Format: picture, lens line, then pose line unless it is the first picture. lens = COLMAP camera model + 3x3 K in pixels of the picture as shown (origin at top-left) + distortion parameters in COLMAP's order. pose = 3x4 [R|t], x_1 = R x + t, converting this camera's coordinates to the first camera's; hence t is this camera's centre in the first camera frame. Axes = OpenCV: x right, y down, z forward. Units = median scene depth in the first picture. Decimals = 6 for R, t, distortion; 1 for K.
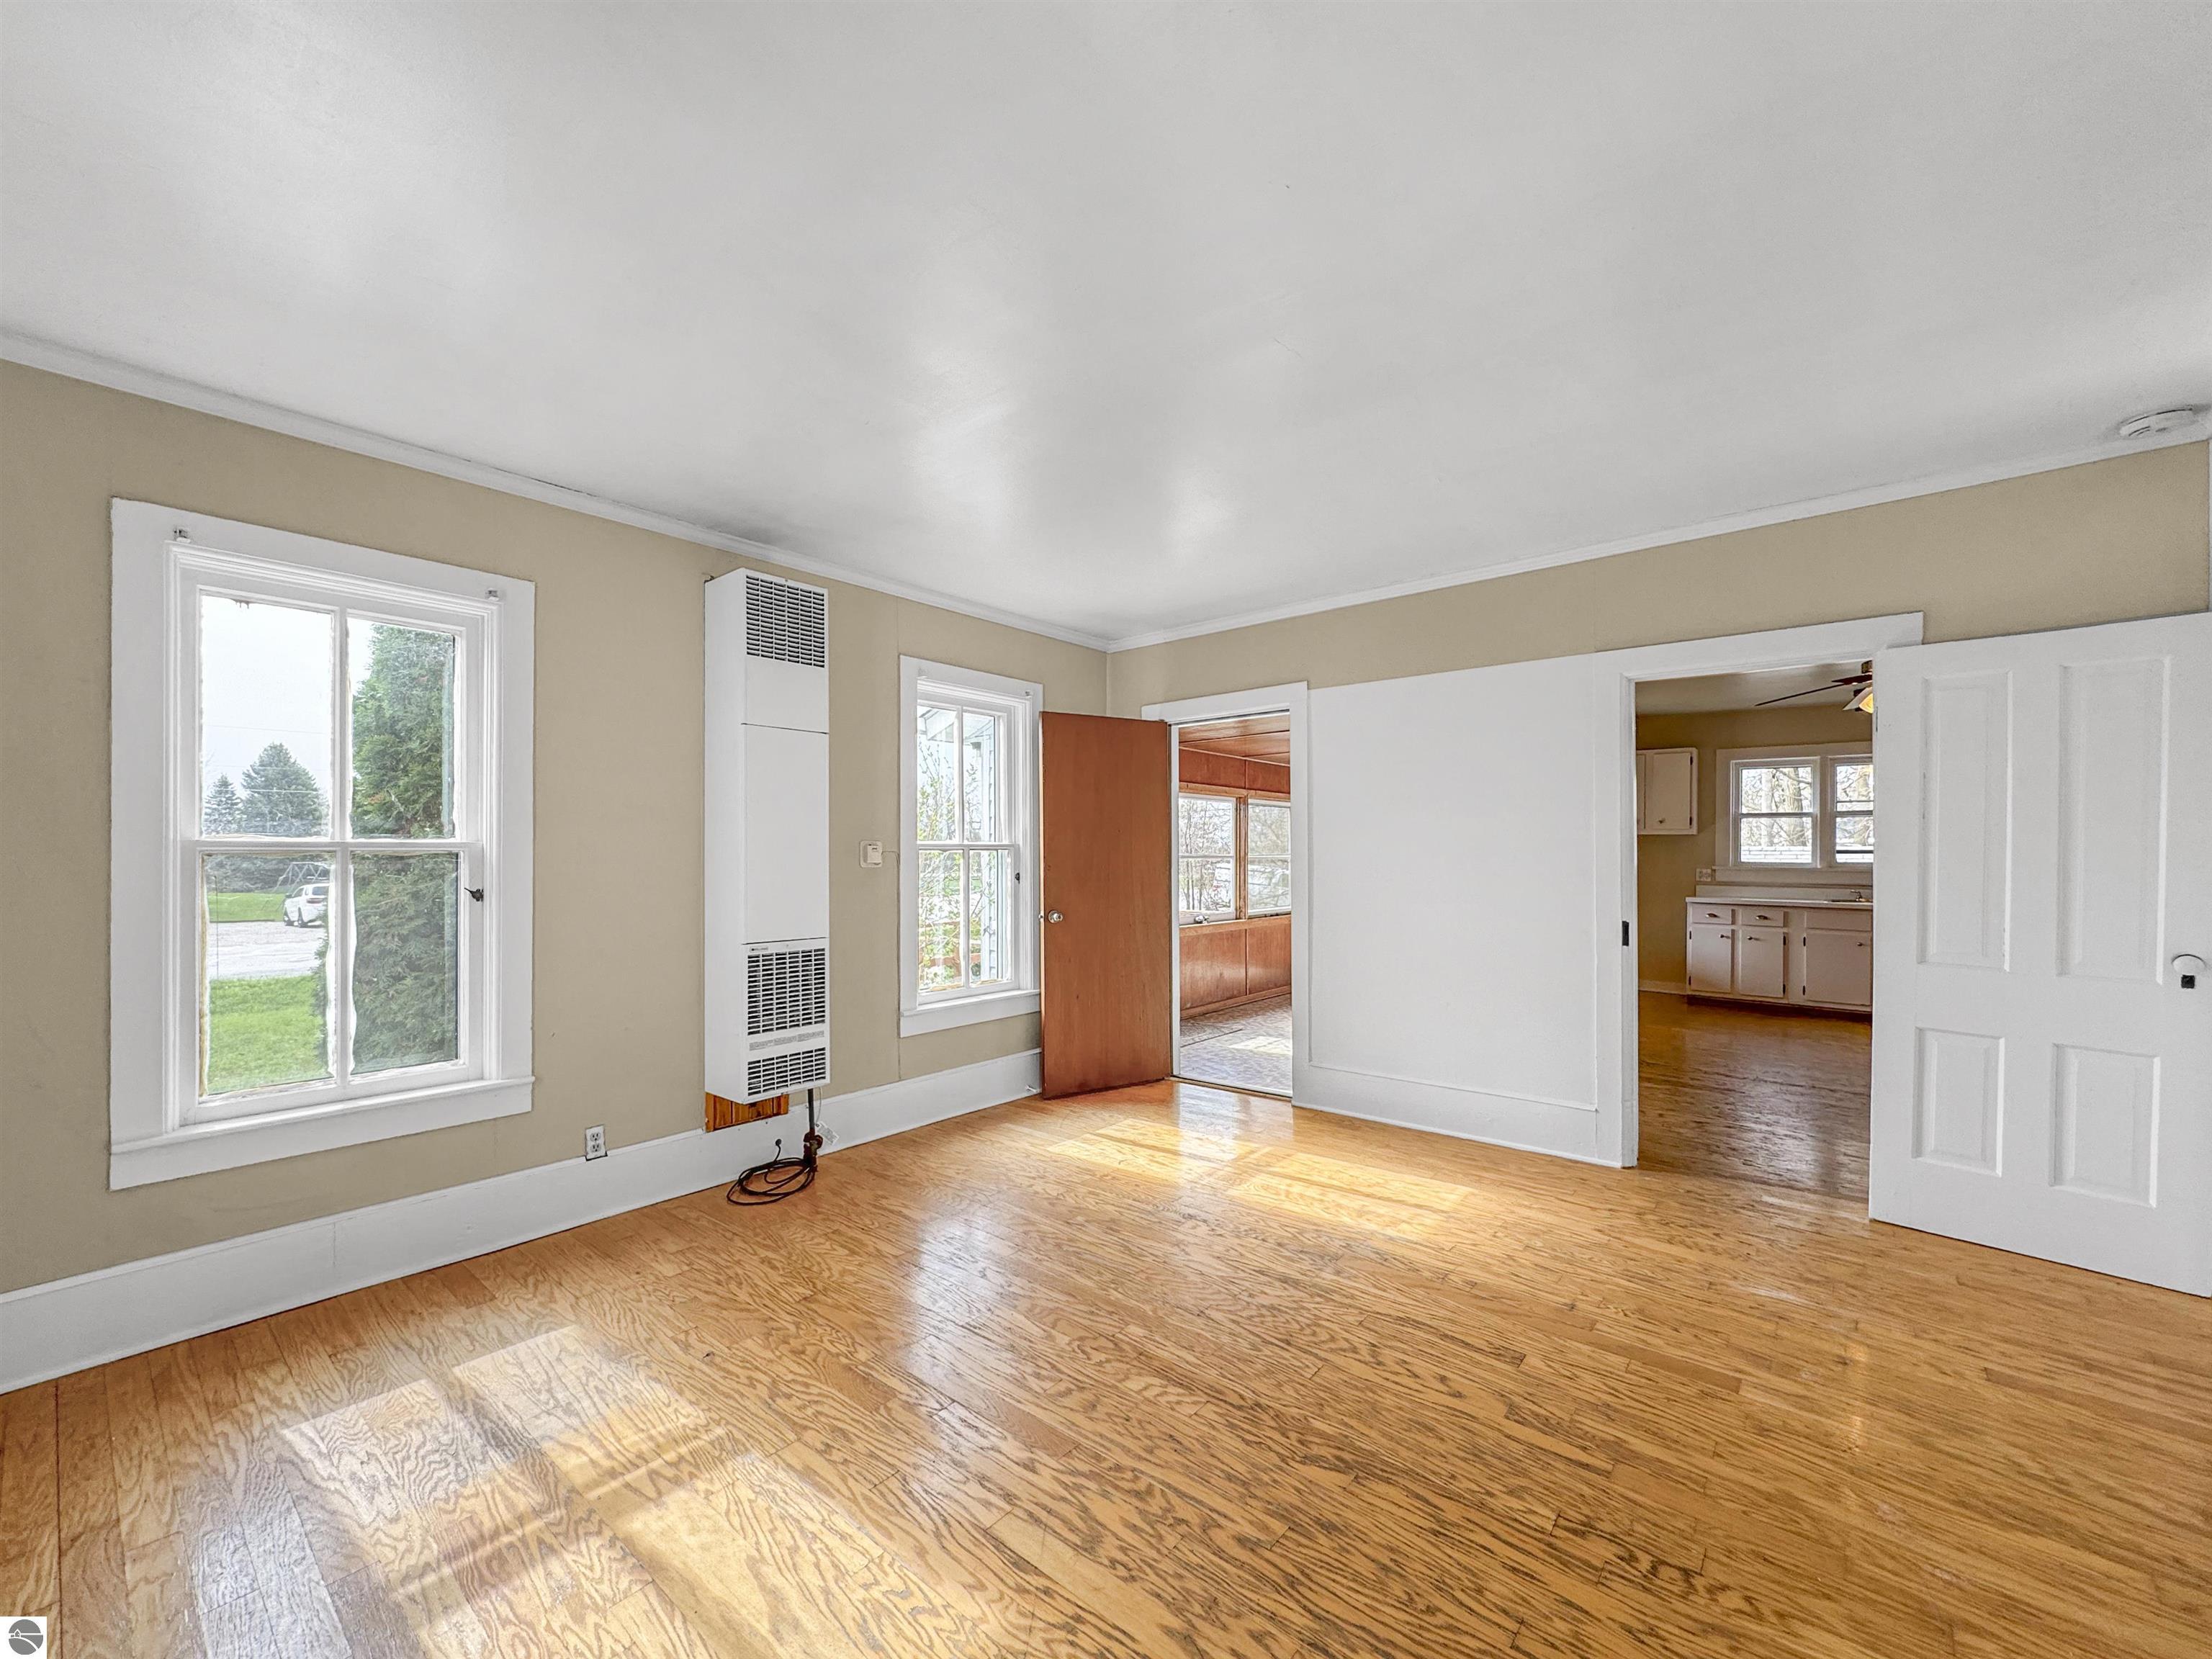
lens RADIAL K [[897.8, 0, 1097.6], [0, 897.8, 857.3], [0, 0, 1]] dist [-0.001404, -0.000252]
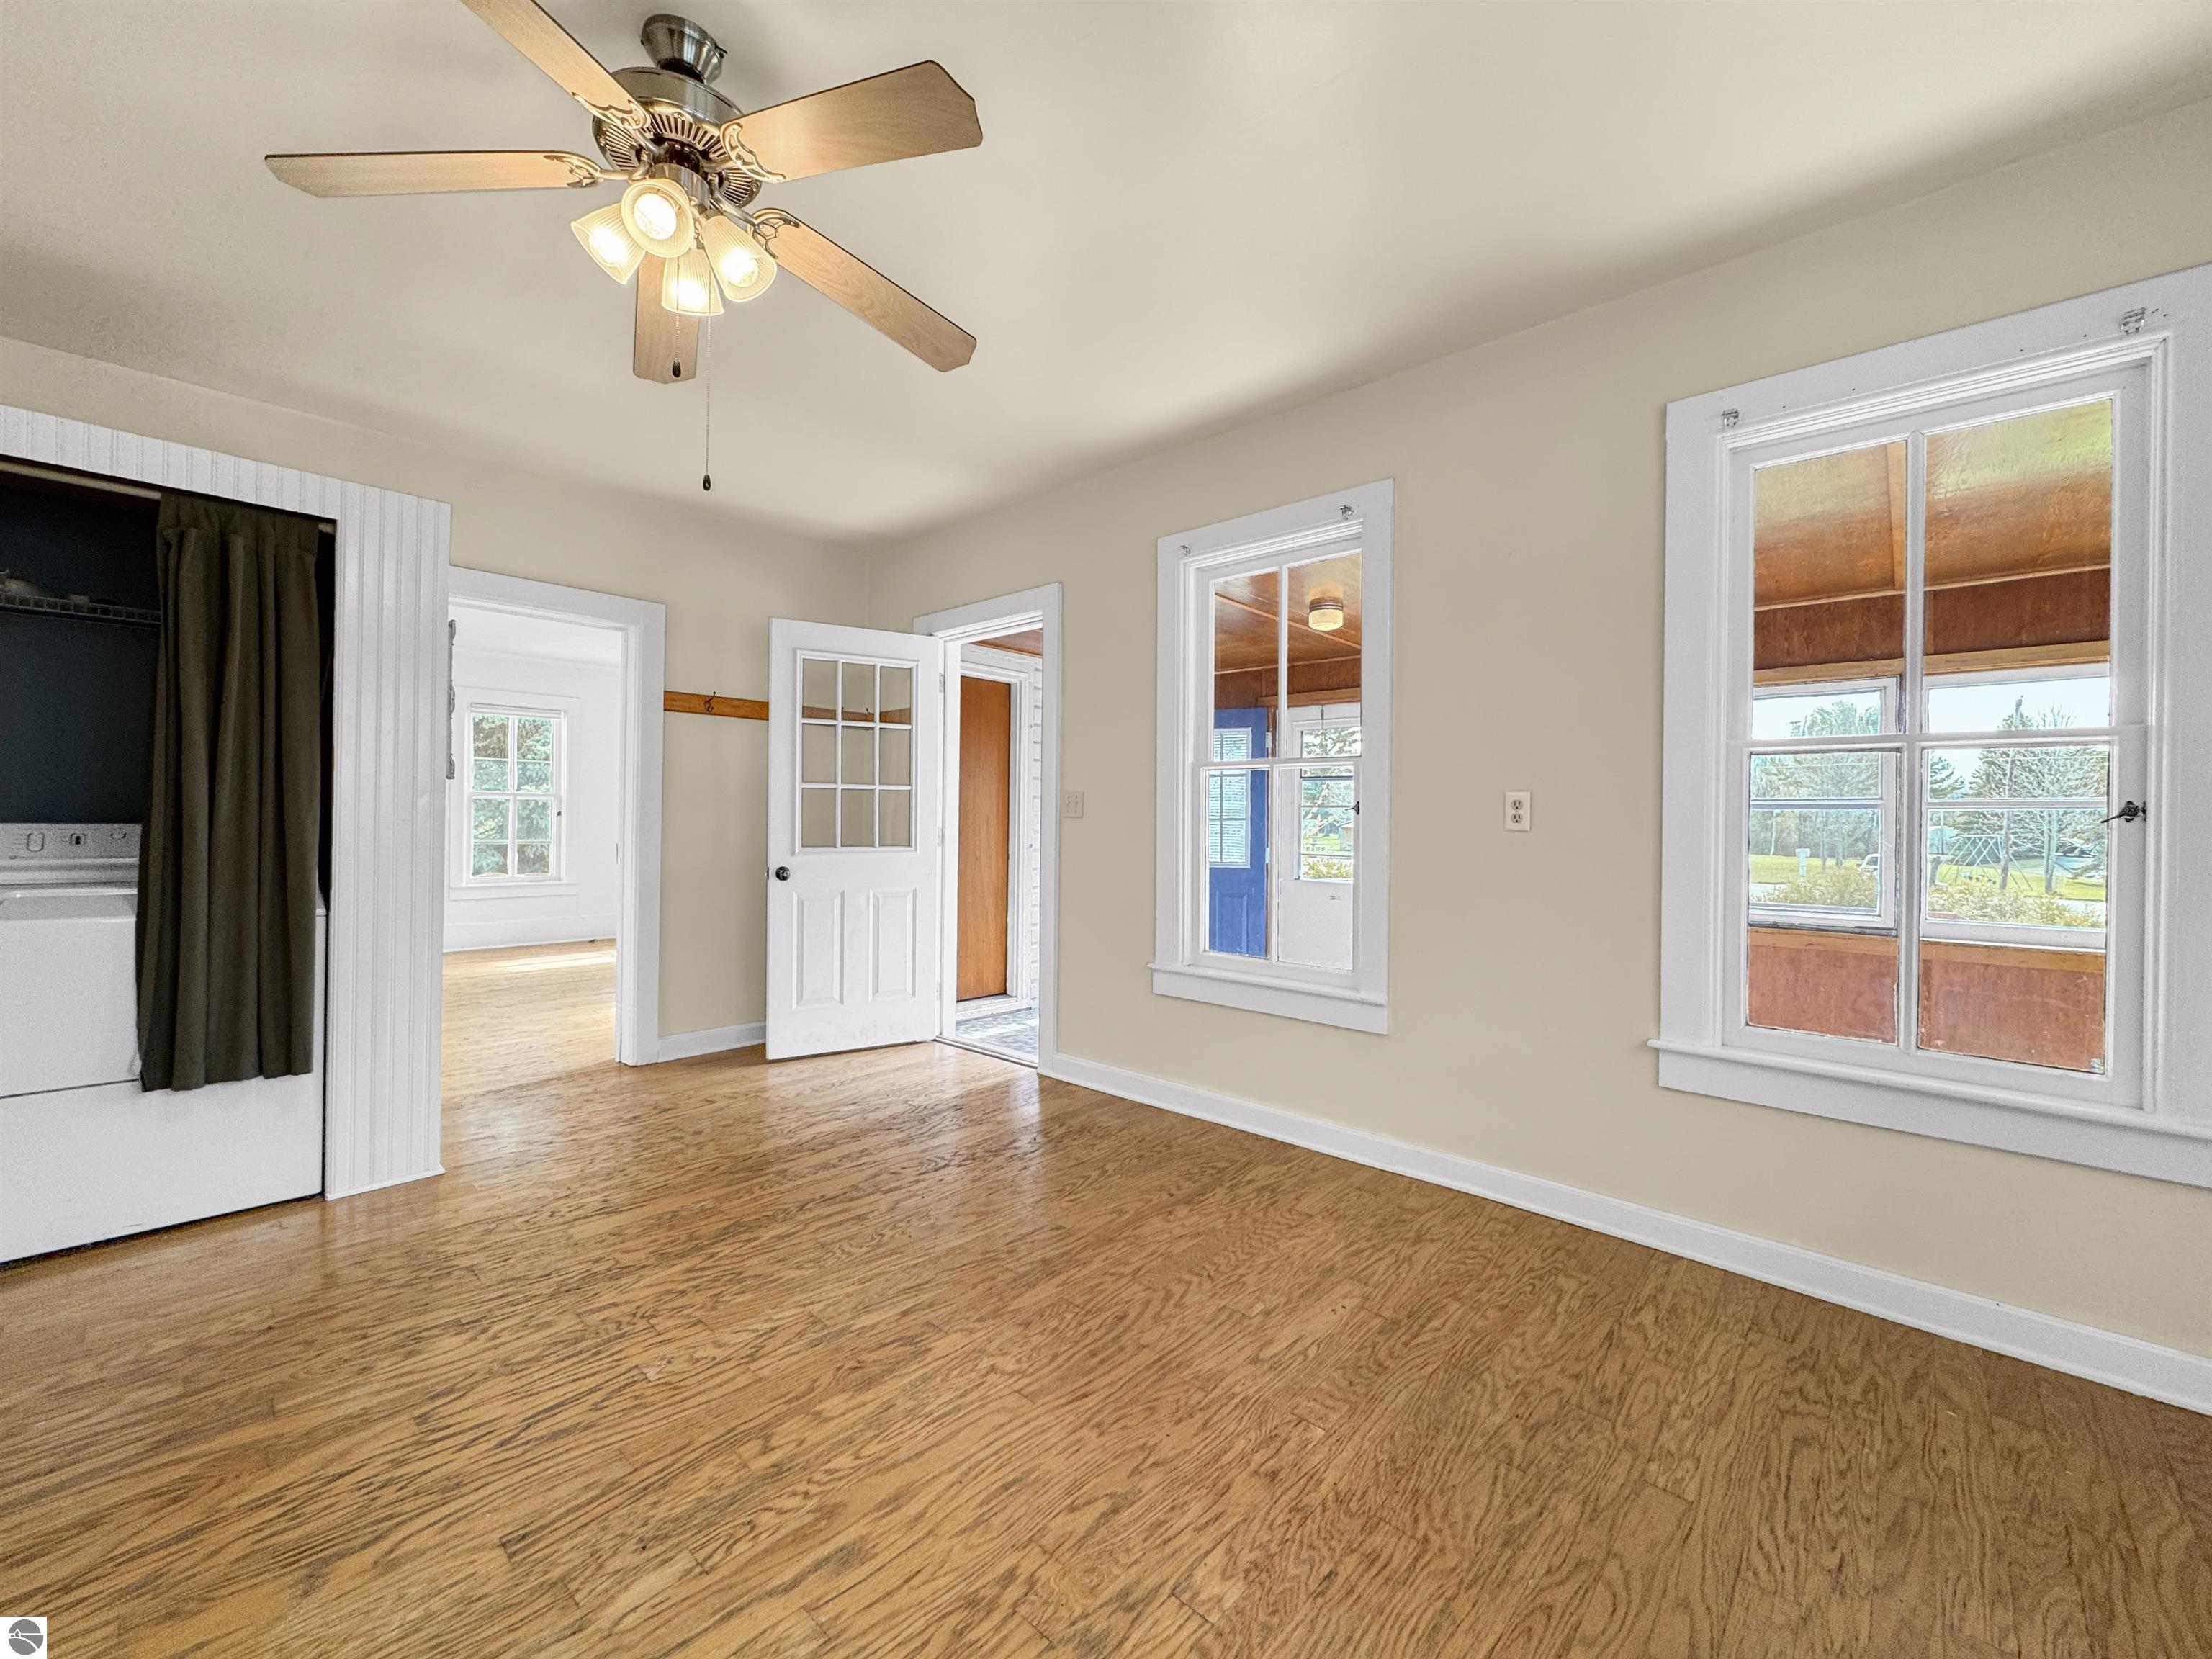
lens RADIAL K [[889.0, 0, 1103.6], [0, 889.0, 823.7], [0, 0, 1]] dist [-0.001207, -0.000302]
pose [[-0.034501, 0.006374, -0.999384, 2.477910], [-0.012741, 0.999896, 0.006817, 0.045991], [0.999323, 0.012969, -0.034416, 2.411674]]
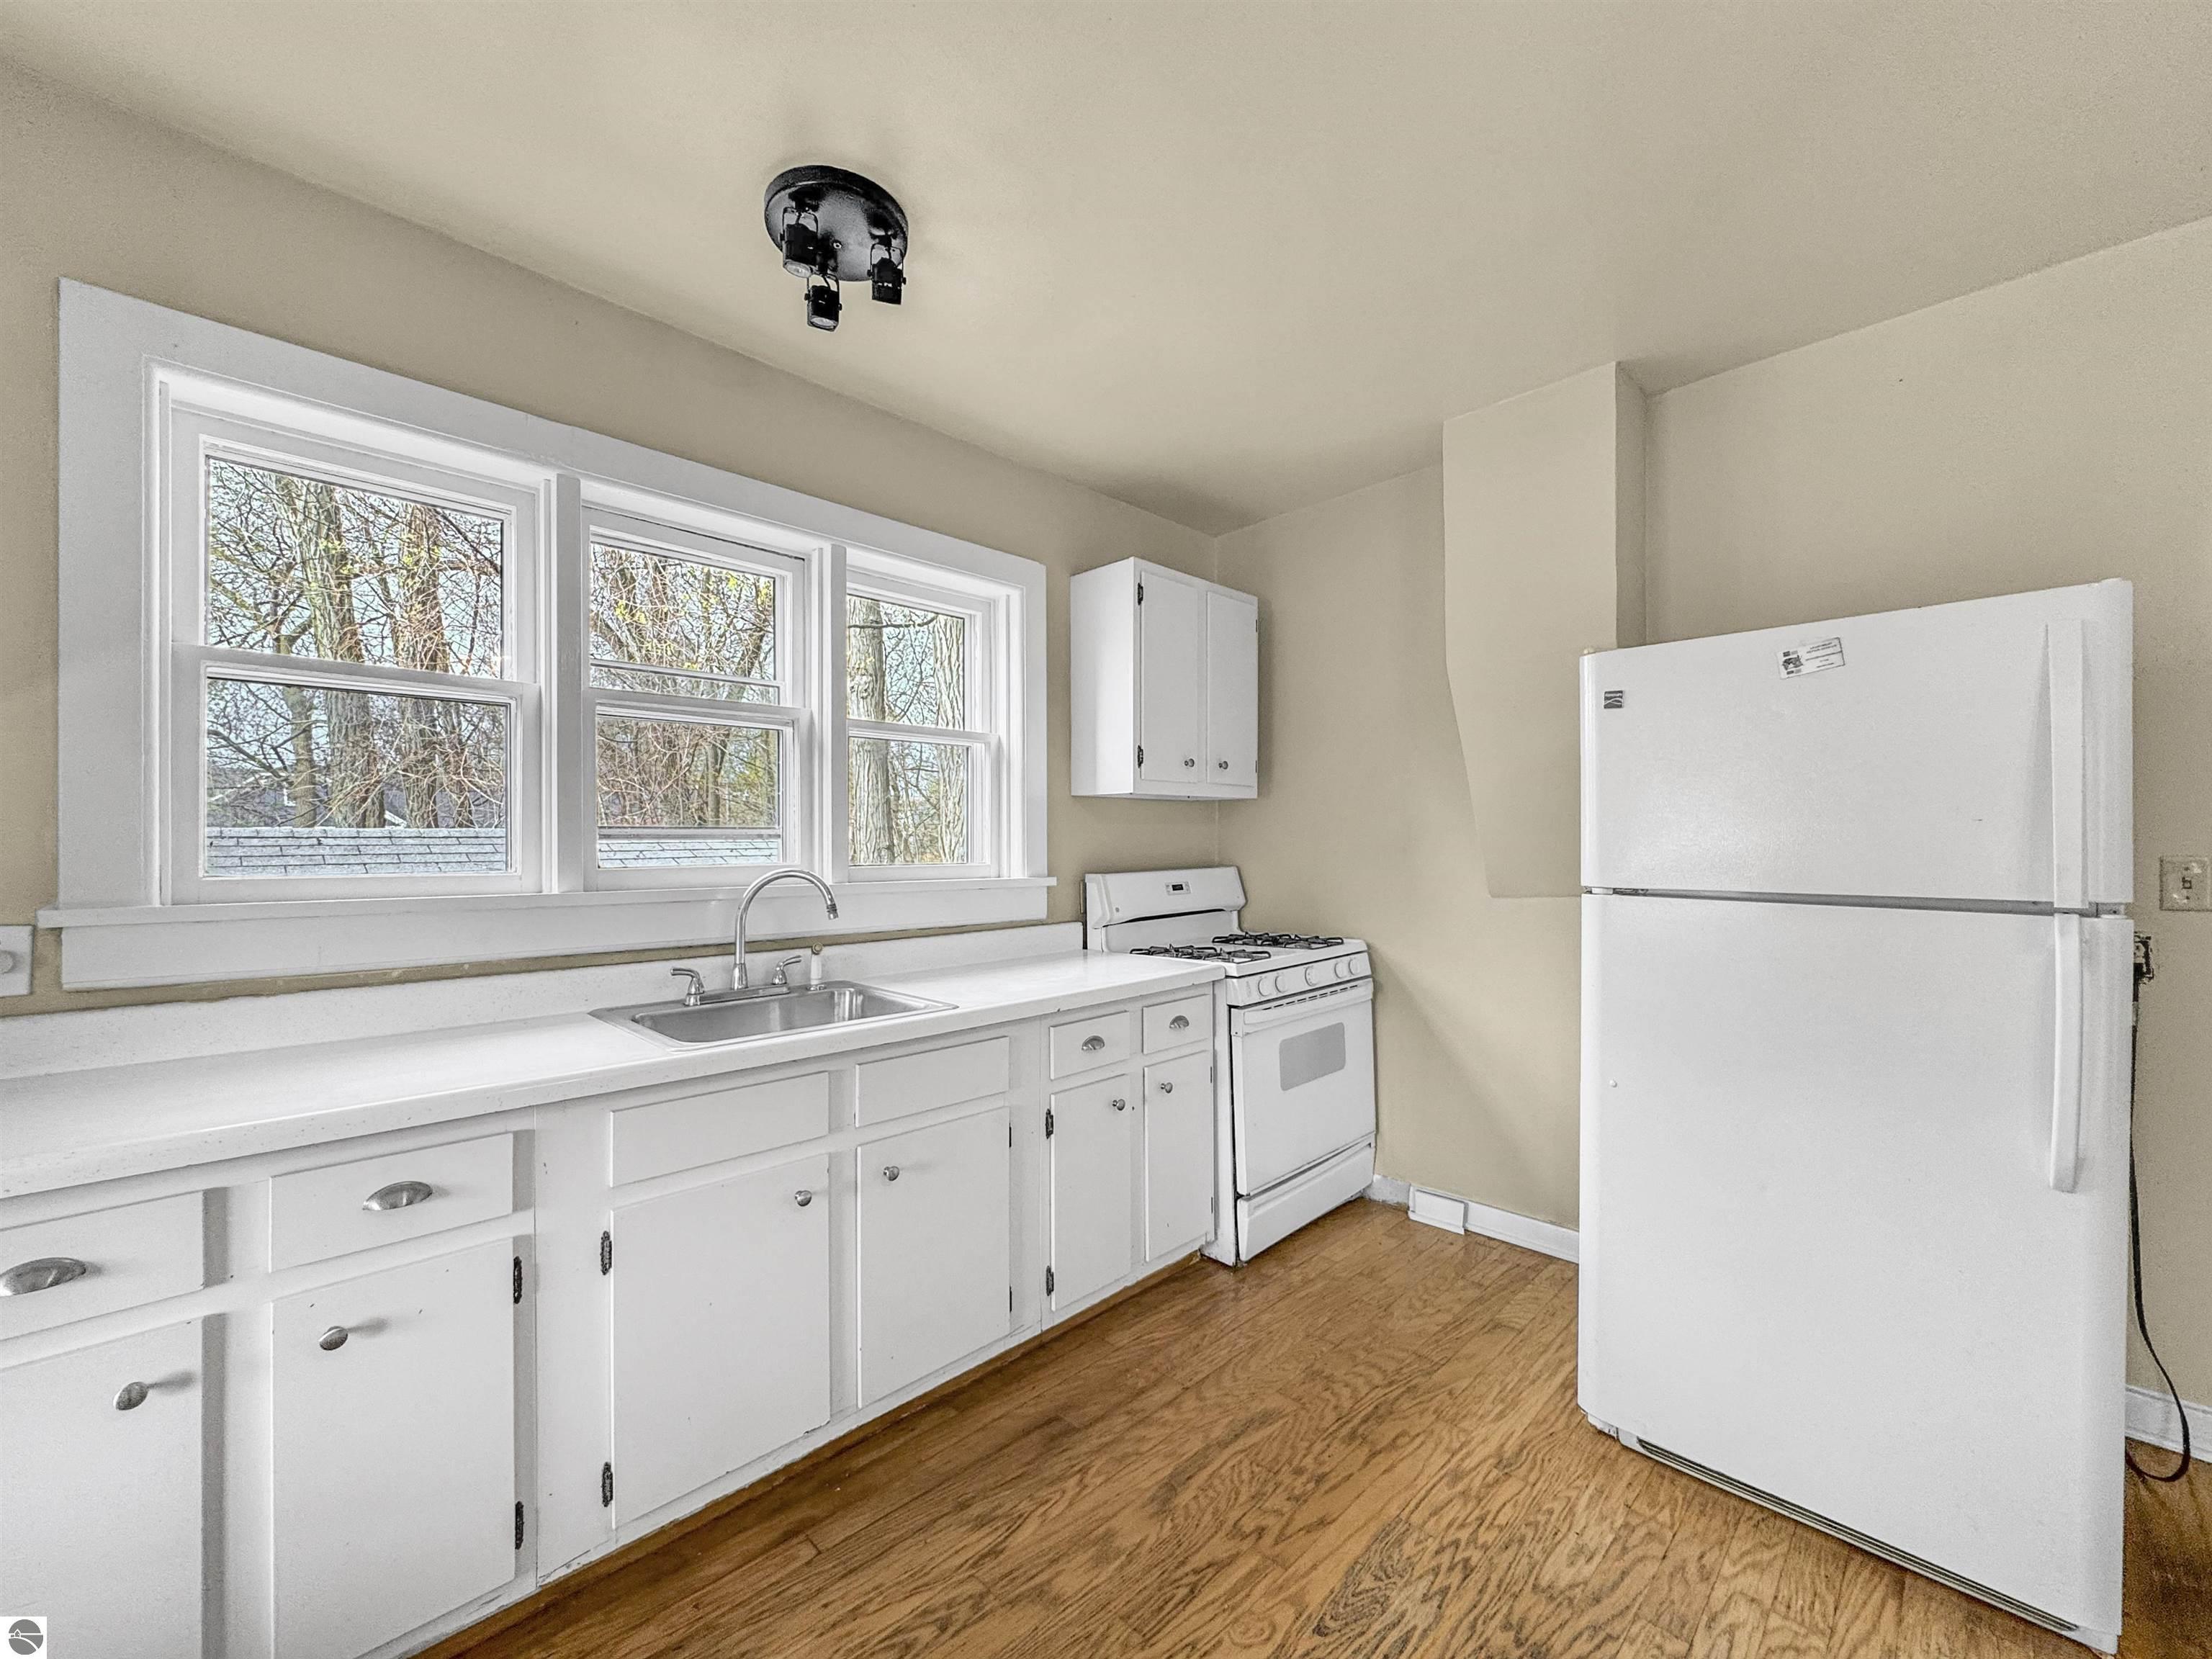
lens RADIAL K [[890.6, 0, 1101.5], [0, 890.6, 838.6], [0, 0, 1]] dist [-0.002953, -0.000223]
pose [[0.083130, 0.002803, 0.996535, 1.690921], [0.007931, 0.999963, -0.003475, -0.004989], [-0.996507, 0.008193, 0.083105, 2.482102]]
